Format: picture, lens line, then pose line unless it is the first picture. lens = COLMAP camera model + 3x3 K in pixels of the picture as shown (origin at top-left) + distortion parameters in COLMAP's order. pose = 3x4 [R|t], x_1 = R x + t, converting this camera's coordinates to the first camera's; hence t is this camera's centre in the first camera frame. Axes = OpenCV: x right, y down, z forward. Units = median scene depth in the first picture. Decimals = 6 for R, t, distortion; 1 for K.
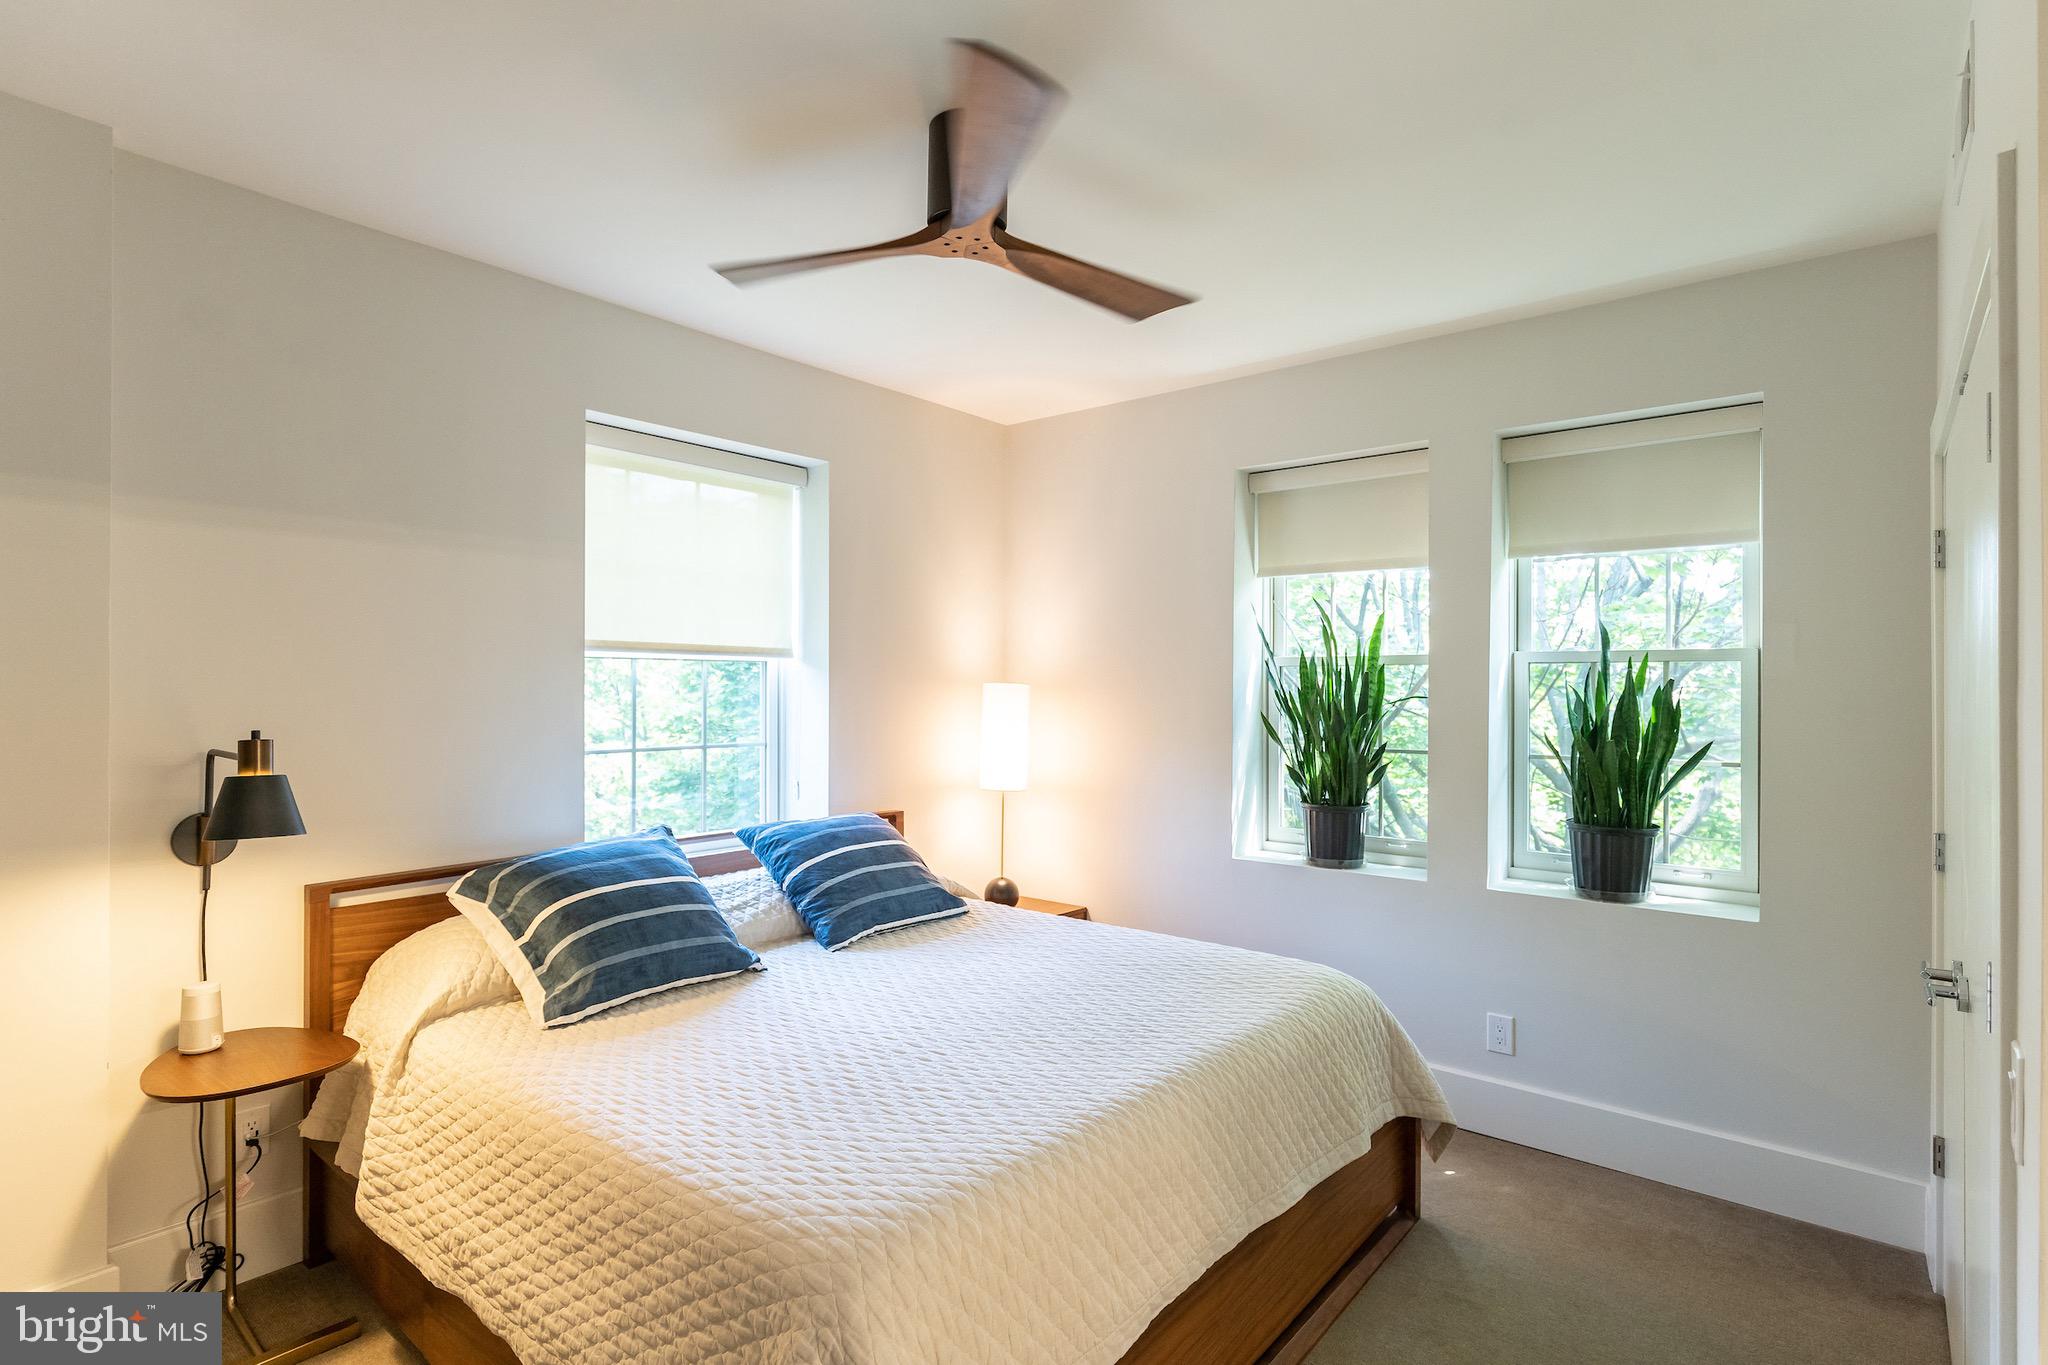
lens RADIAL K [[1025.6, 0, 1027.9], [0, 1025.6, 680.9], [0, 0, 1]] dist [-0.000983, -0.001041]
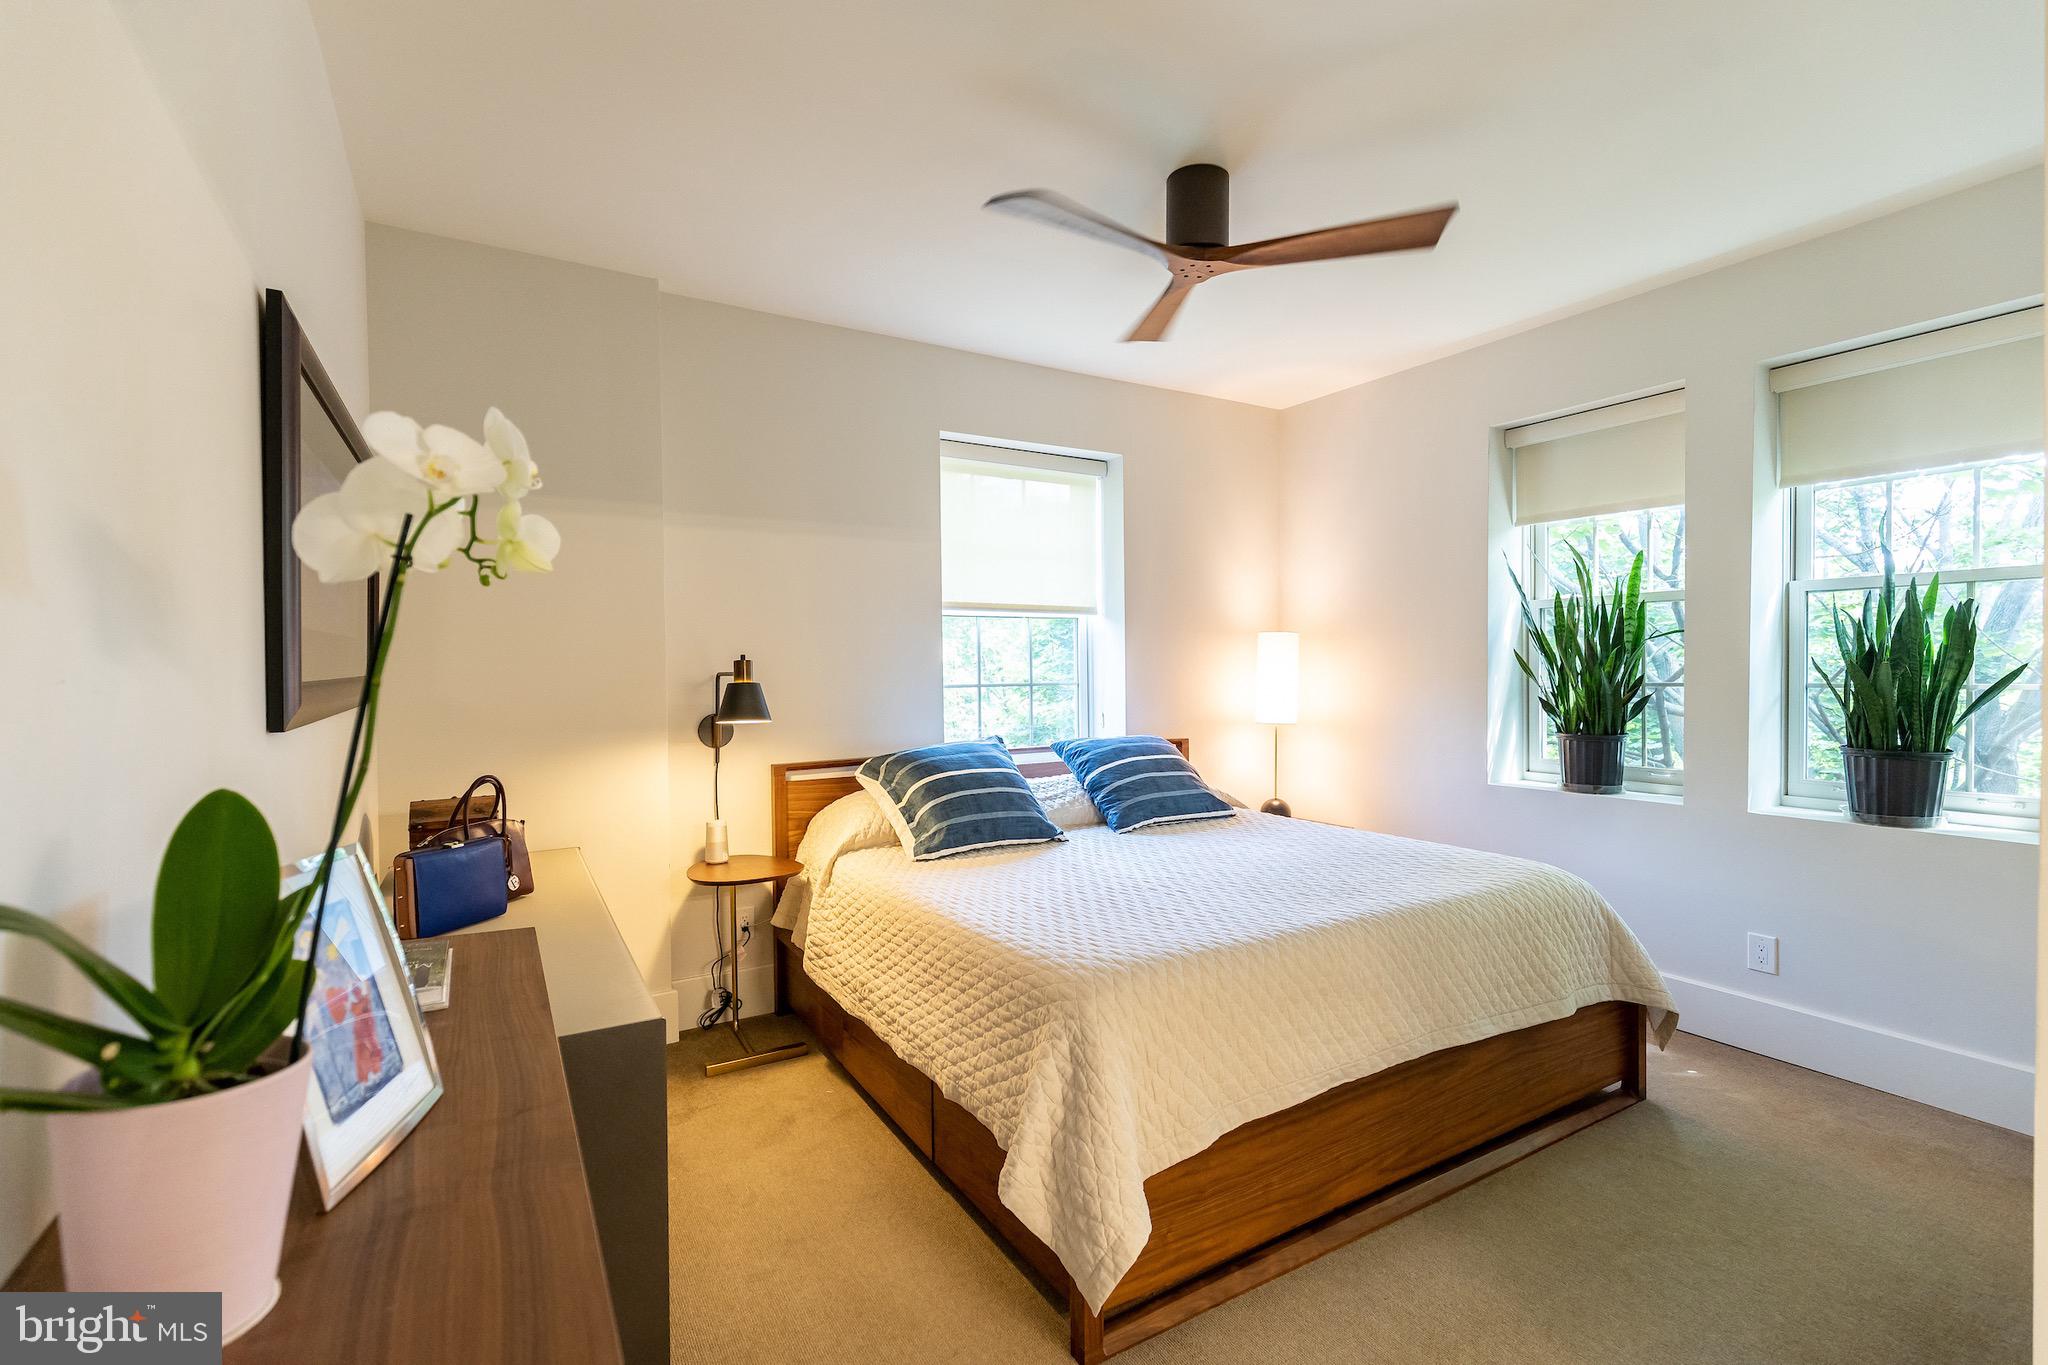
lens RADIAL K [[928.0, 0, 1022.0], [0, 928.0, 680.0], [0, 0, 1]] dist [0.005552, -0.001374]
pose [[0.940588, -0.007741, -0.339462, 0.088767], [0.015085, 0.999706, 0.019000, 0.045109], [0.339215, -0.022992, 0.940428, -0.130799]]
